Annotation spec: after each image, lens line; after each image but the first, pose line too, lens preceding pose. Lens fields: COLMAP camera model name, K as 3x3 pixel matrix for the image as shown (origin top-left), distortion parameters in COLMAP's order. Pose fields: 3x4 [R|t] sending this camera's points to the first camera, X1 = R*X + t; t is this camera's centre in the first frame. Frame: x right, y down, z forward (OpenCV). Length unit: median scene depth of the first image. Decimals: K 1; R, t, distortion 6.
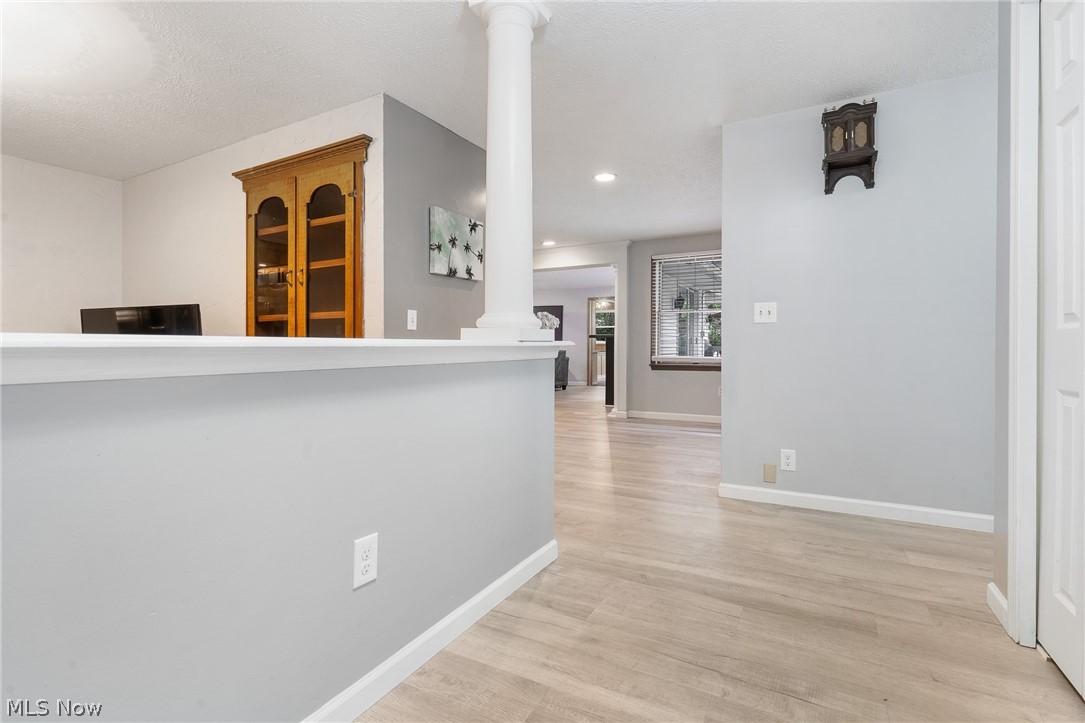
lens RADIAL K [[506.0, 0, 544.6], [0, 506.0, 347.2], [0, 0, 1]] dist [-0.001318, 0.000844]
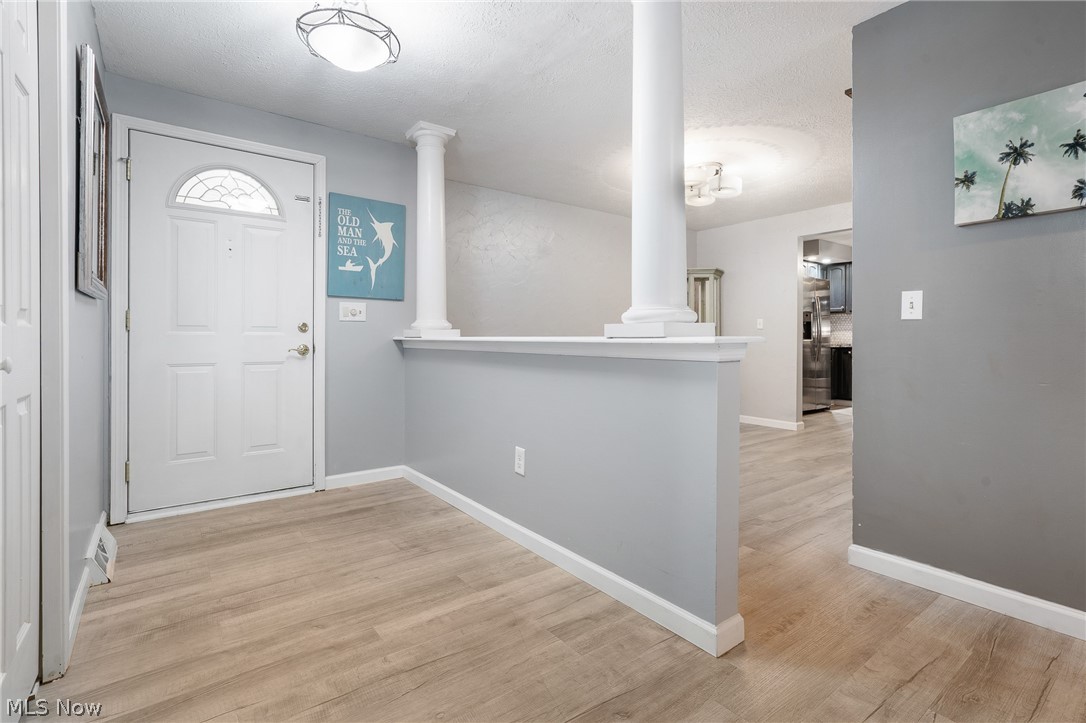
lens RADIAL K [[511.4, 0, 542.1], [0, 511.4, 333.7], [0, 0, 1]] dist [-0.001407, 0.000085]
pose [[-0.410201, -0.006314, -0.911973, 0.969537], [-0.005253, 0.999976, -0.004560, -0.015294], [0.911980, 0.002920, -0.410225, 1.386162]]
